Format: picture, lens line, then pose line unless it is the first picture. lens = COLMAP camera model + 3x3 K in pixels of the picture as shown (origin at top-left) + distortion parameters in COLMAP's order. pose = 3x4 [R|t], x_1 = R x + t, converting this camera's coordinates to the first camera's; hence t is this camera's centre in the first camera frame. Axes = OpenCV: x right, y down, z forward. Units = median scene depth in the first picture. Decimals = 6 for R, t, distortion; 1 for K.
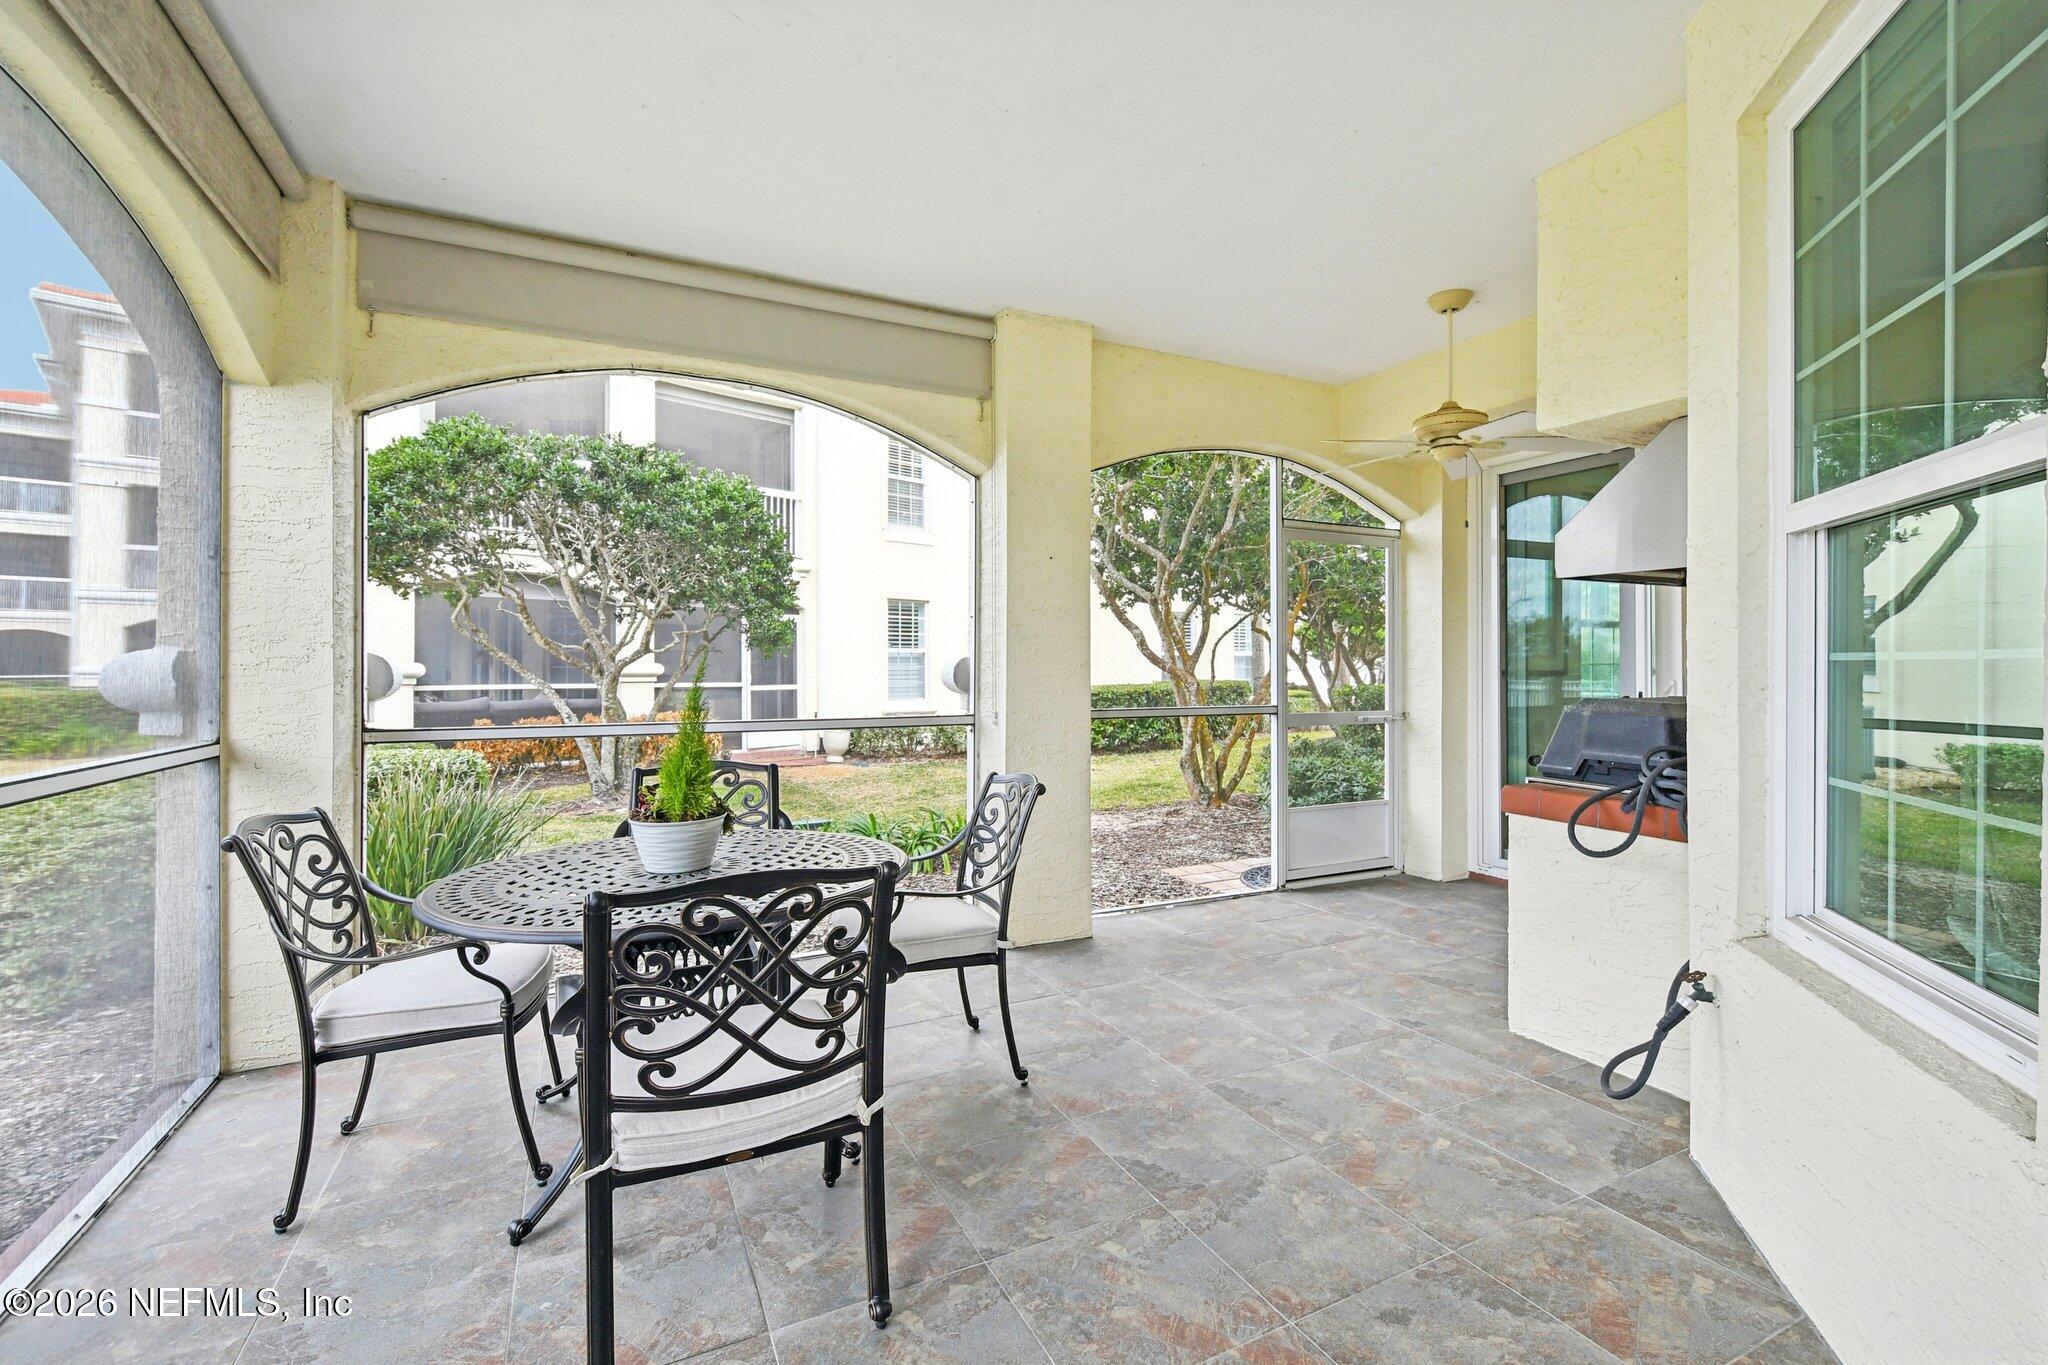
lens RADIAL K [[917.4, 0, 1041.9], [0, 917.4, 668.7], [0, 0, 1]] dist [0.003119, -0.000377]
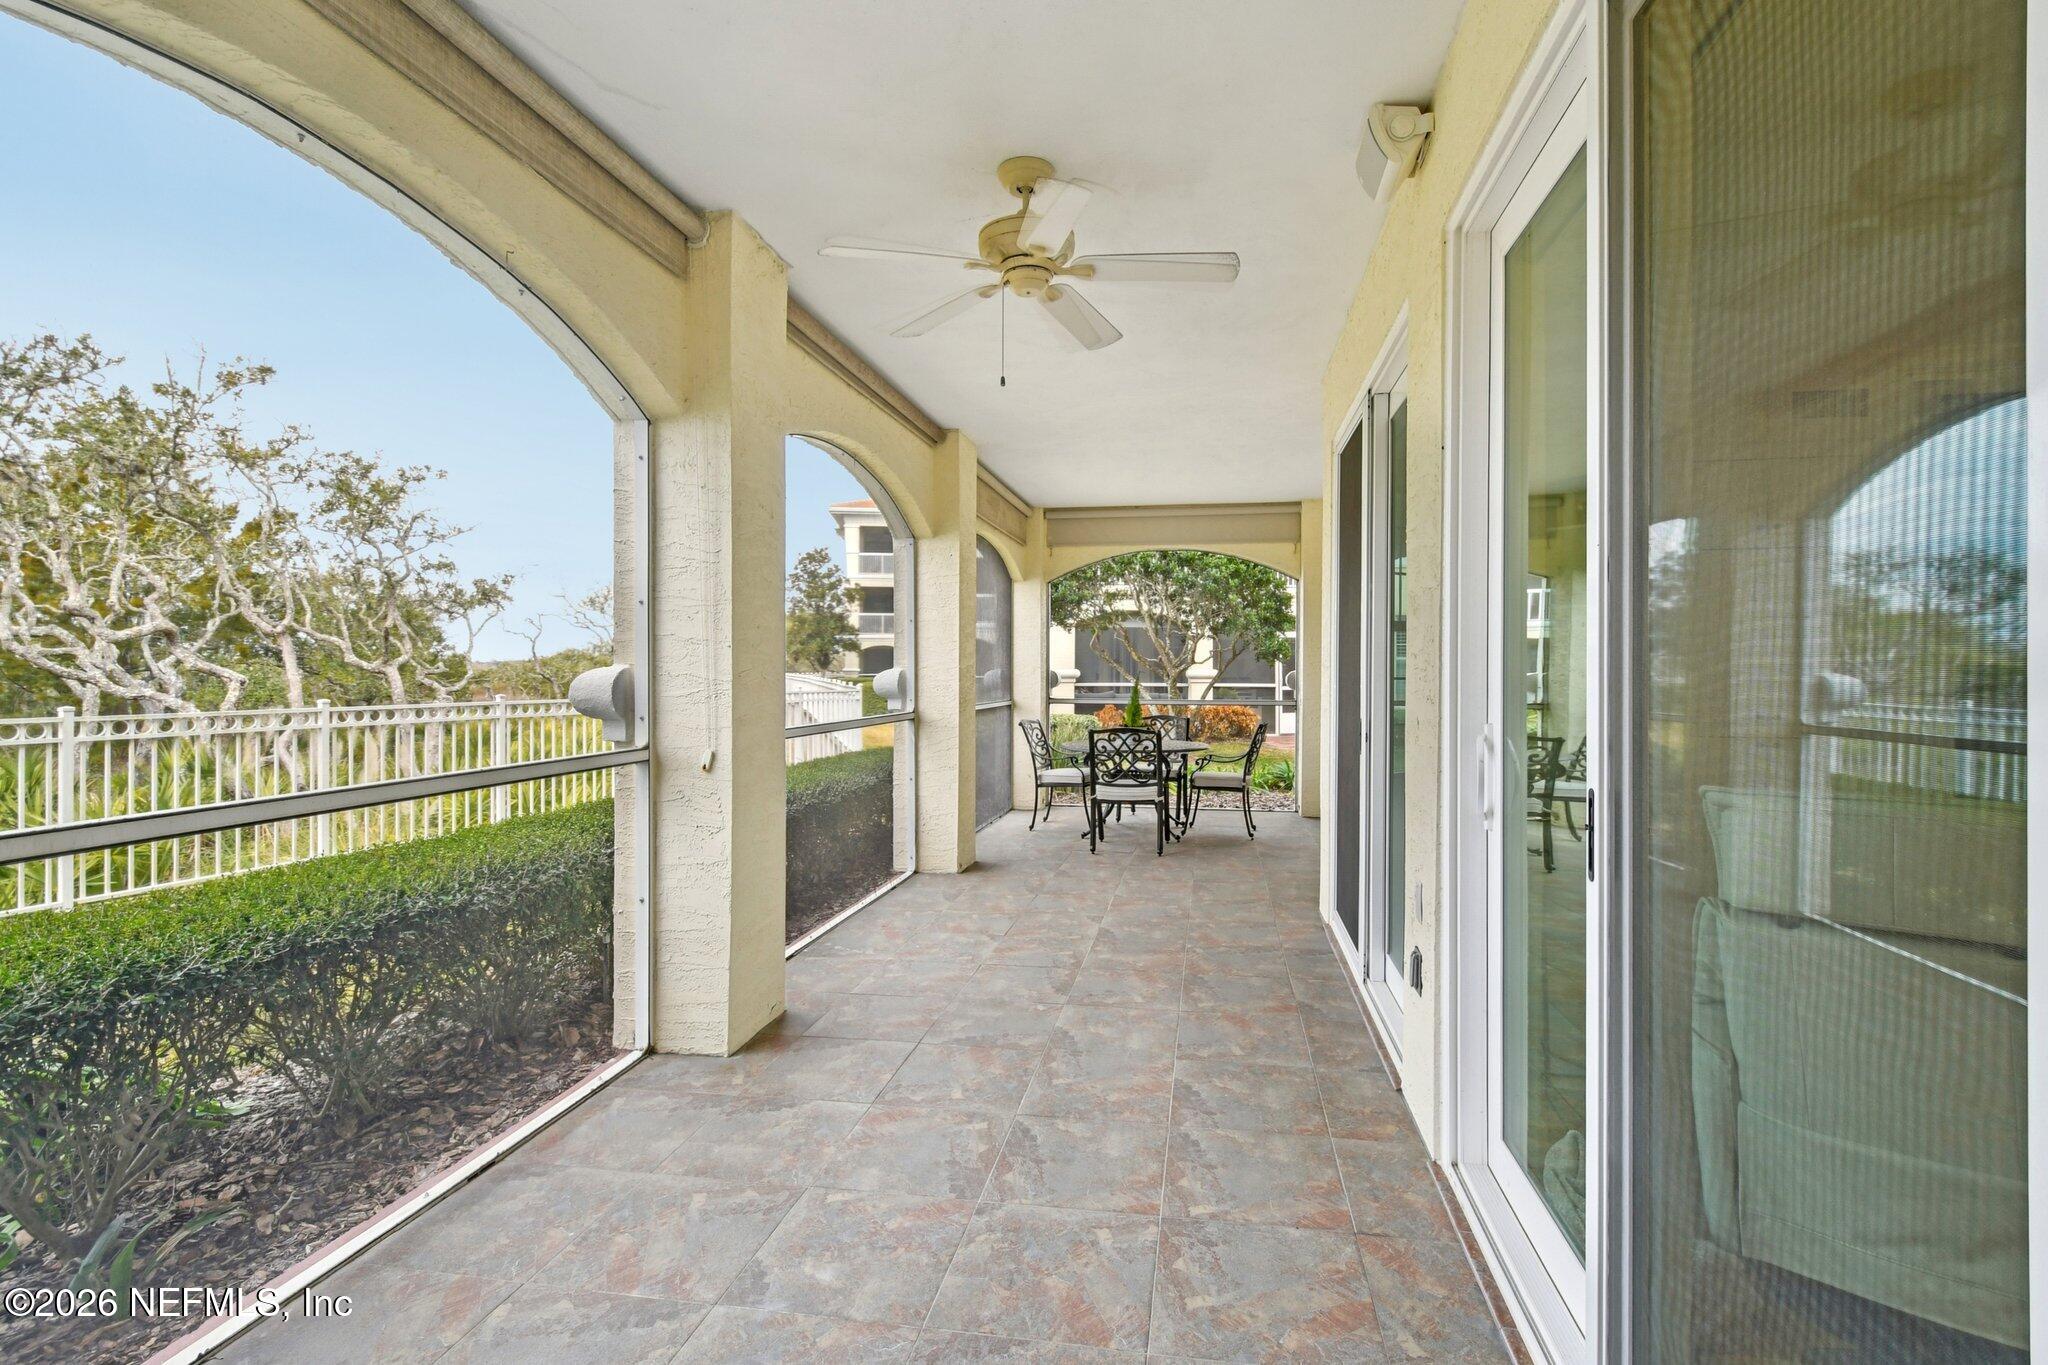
lens RADIAL K [[917.4, 0, 1025.7], [0, 917.4, 677.1], [0, 0, 1]] dist [0.003119, -0.000377]
pose [[0.787602, 0.004522, -0.616168, 0.708823], [0.001273, 0.999959, 0.008965, -0.018011], [0.616184, -0.007845, 0.787564, -0.951100]]
